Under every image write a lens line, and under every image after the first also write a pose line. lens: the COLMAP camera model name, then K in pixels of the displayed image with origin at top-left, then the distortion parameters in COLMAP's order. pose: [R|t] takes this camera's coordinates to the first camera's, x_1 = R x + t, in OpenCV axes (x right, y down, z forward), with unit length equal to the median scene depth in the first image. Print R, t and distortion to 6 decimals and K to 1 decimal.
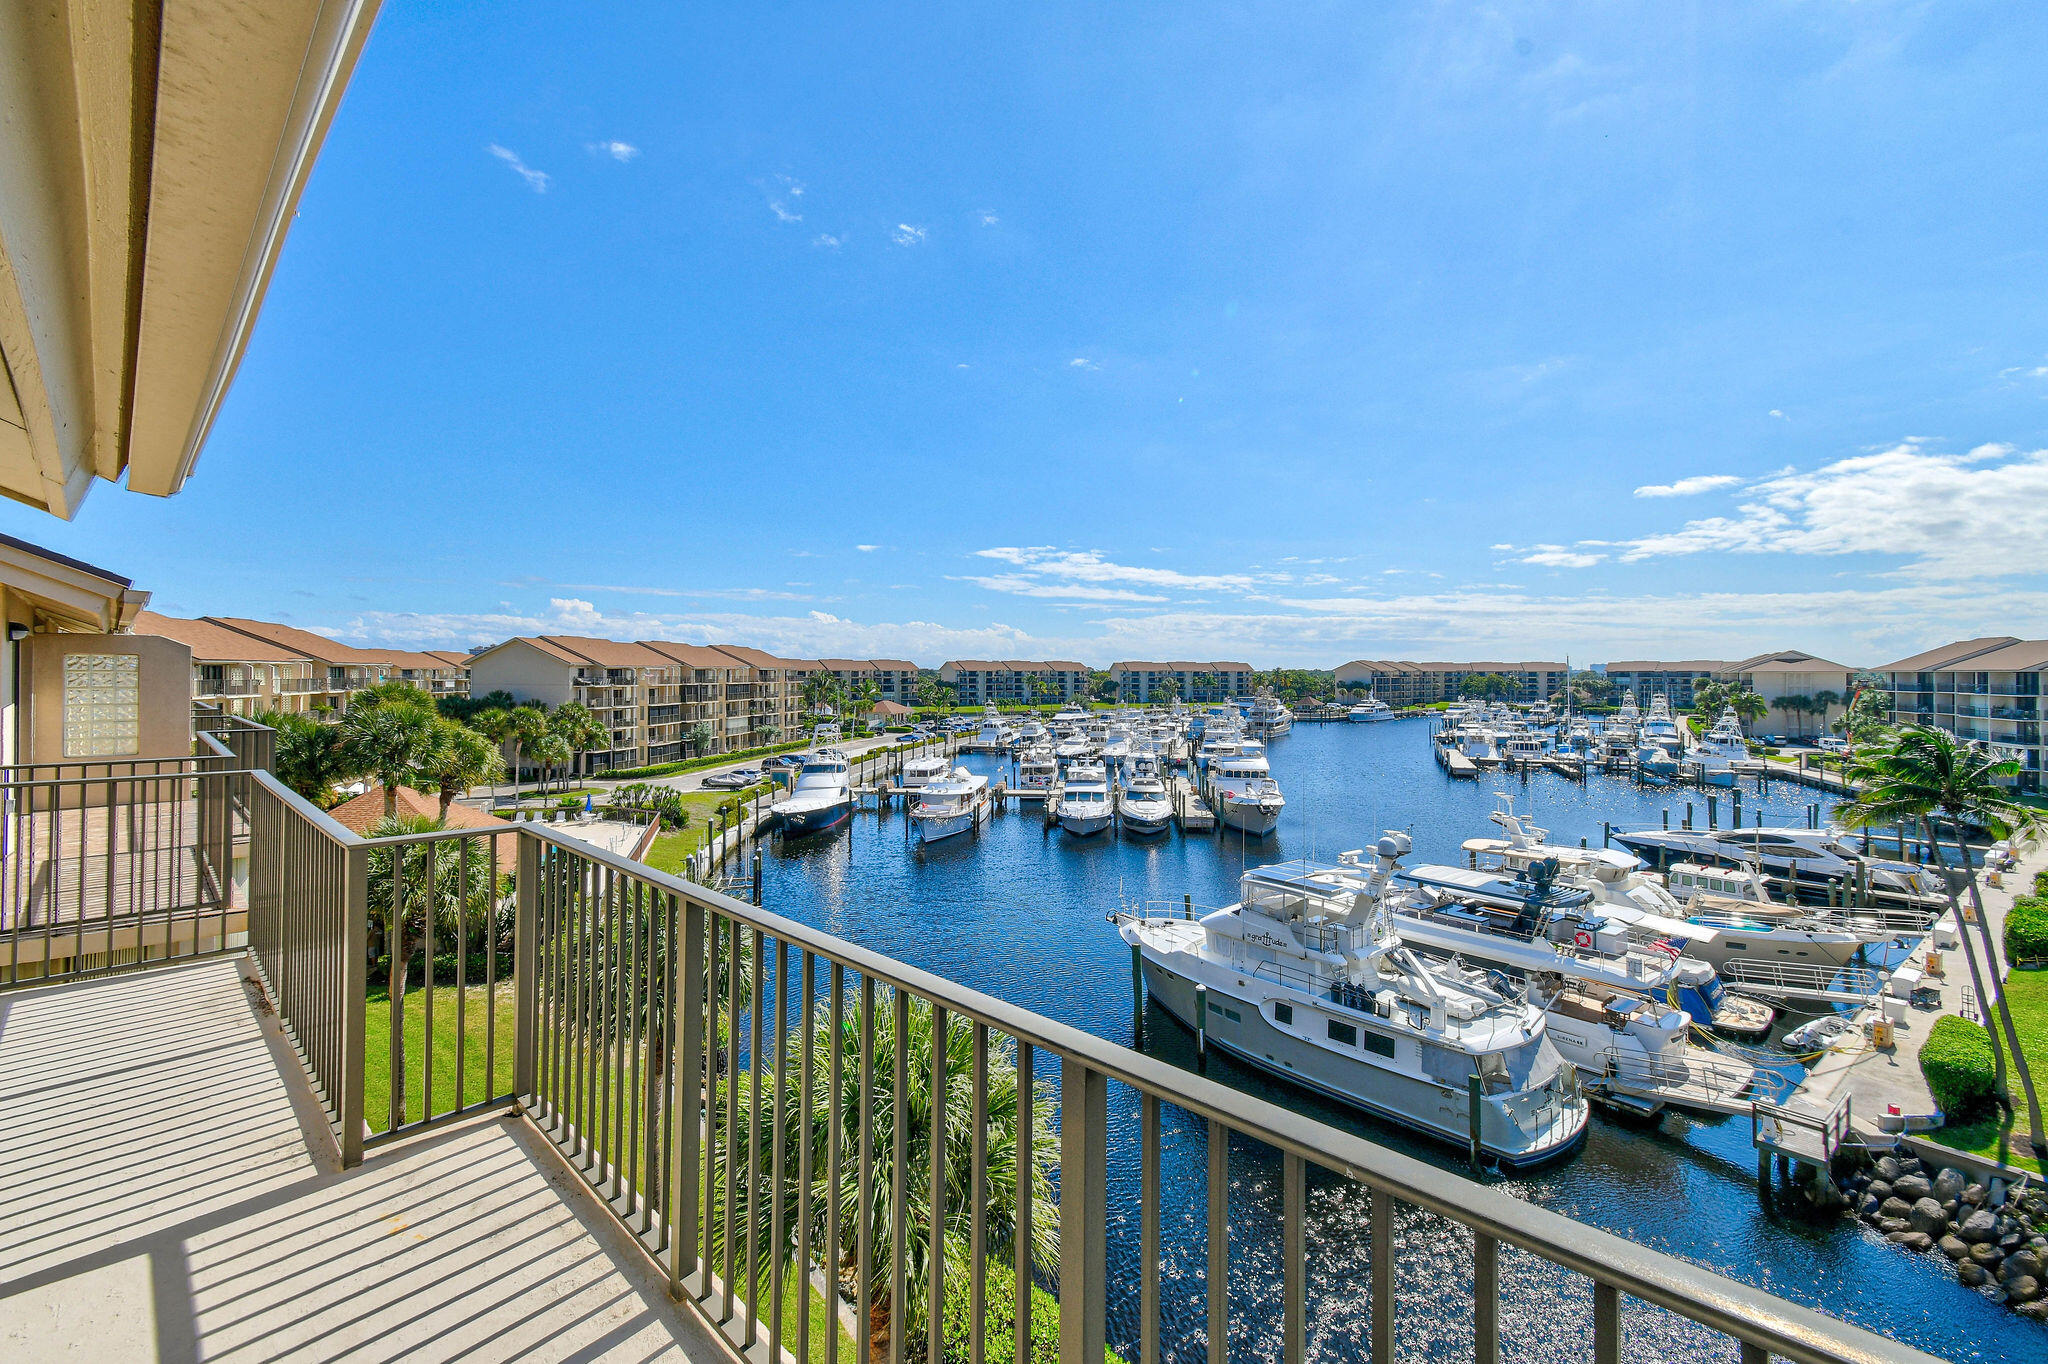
lens RADIAL K [[918.6, 0, 1027.6], [0, 918.6, 678.9], [0, 0, 1]] dist [0.027409, -0.007738]
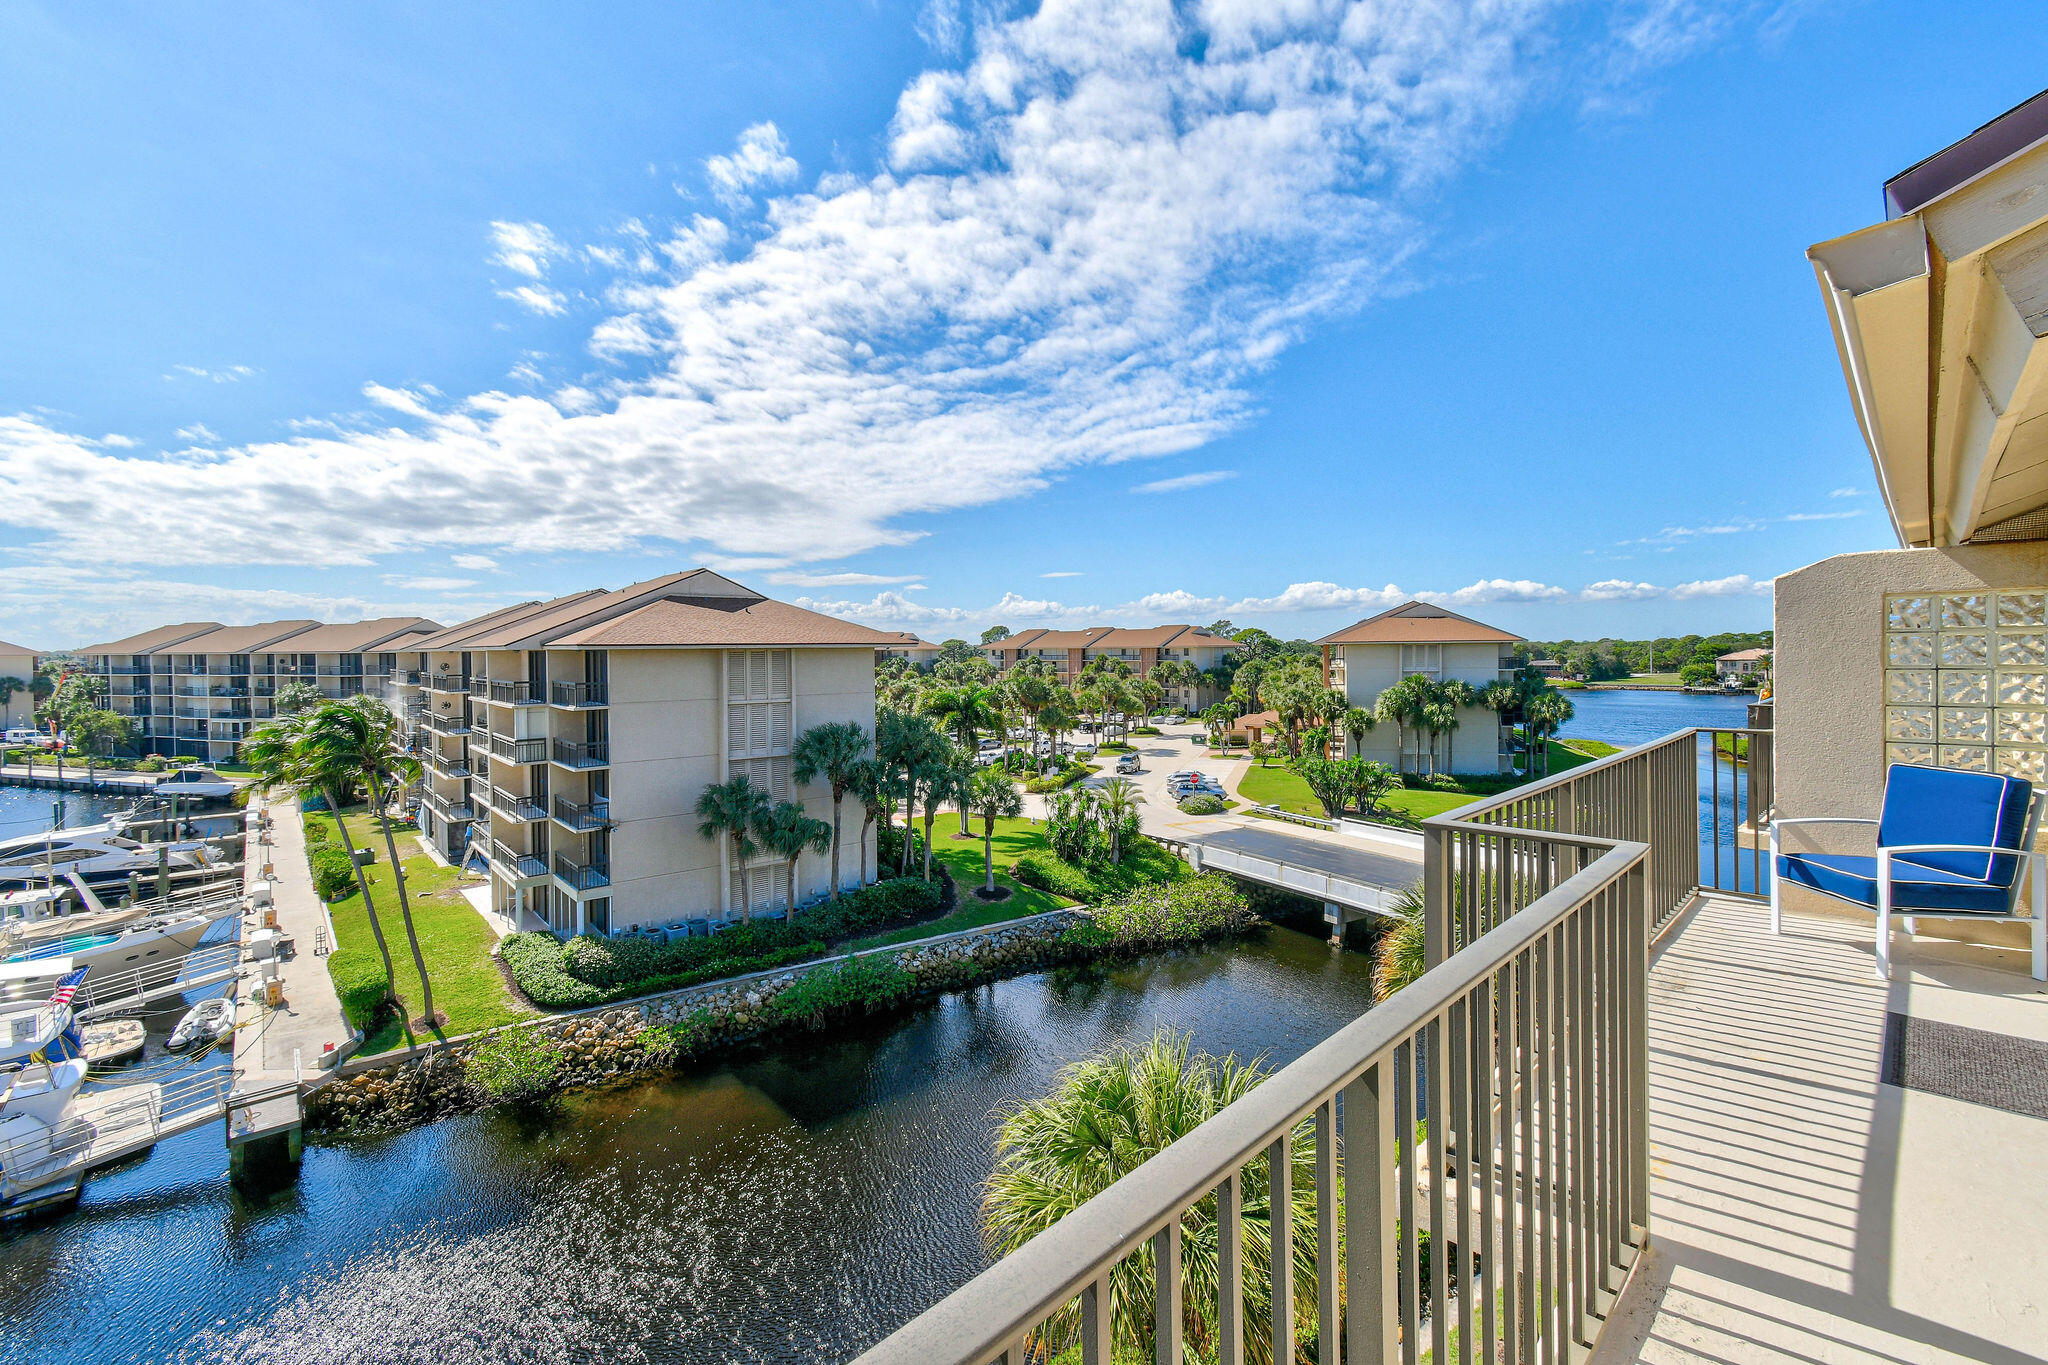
lens RADIAL K [[918.6, 0, 1027.6], [0, 918.6, 679.4], [0, 0, 1]] dist [0.027409, -0.007738]
pose [[-0.031815, -0.032464, 0.998966, -0.110740], [0.014504, 0.999352, 0.032938, -0.000308], [-0.999389, 0.015537, -0.031324, 0.114361]]
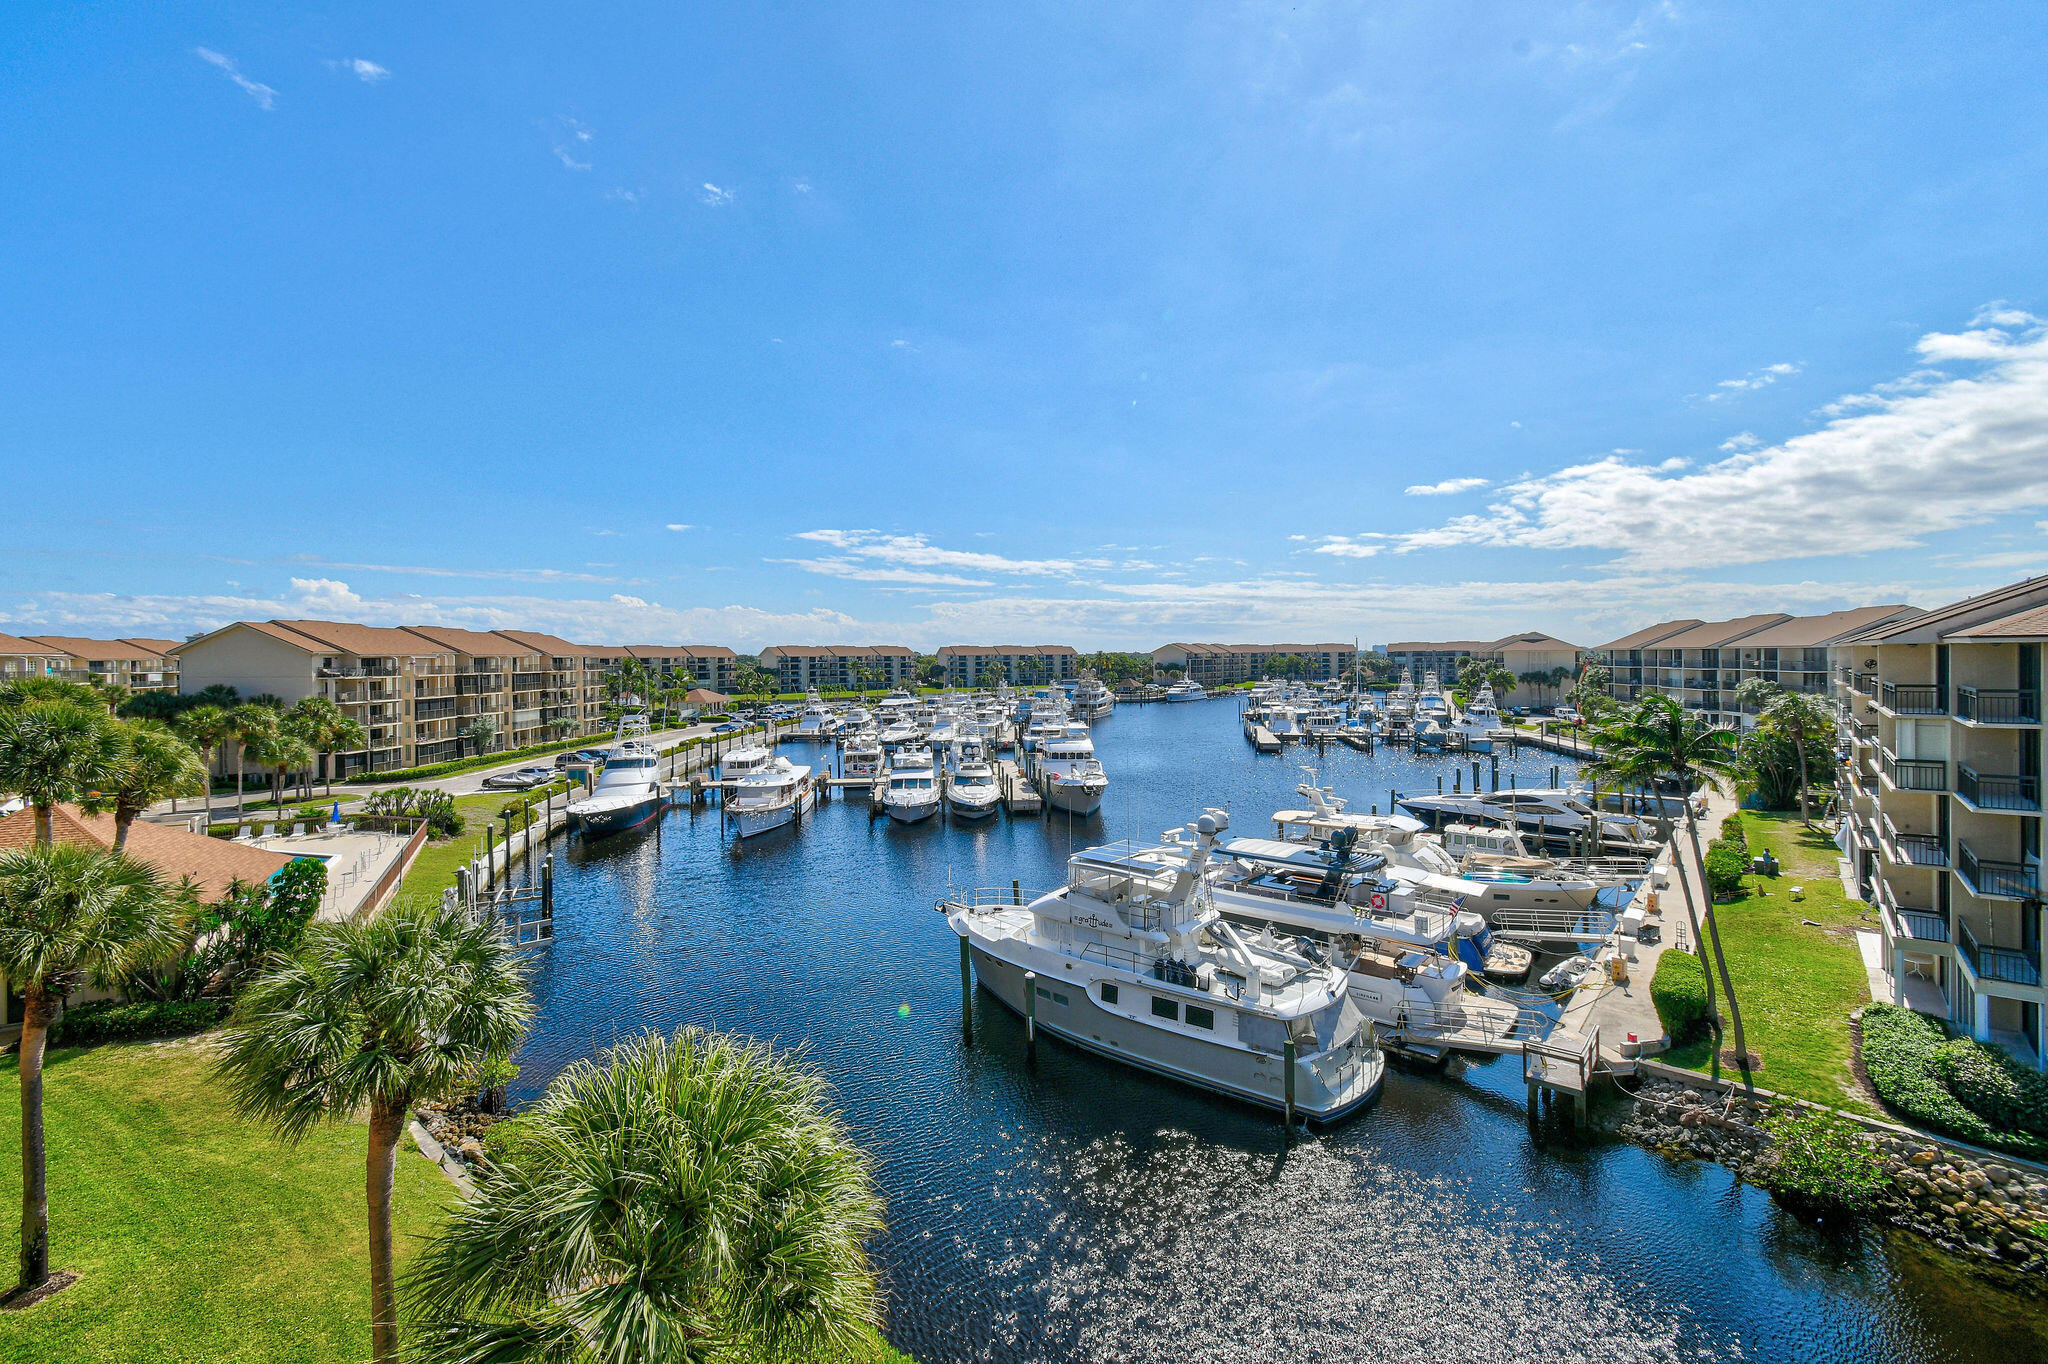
lens RADIAL K [[903.3, 0, 1016.0], [0, 903.3, 679.2], [0, 0, 1]] dist [0.000826, -0.001185]
pose [[0.984856, -0.014256, 0.172786, 0.007928], [0.011305, 0.999773, 0.018051, 0.000609], [-0.173004, -0.015825, 0.984794, 0.037934]]
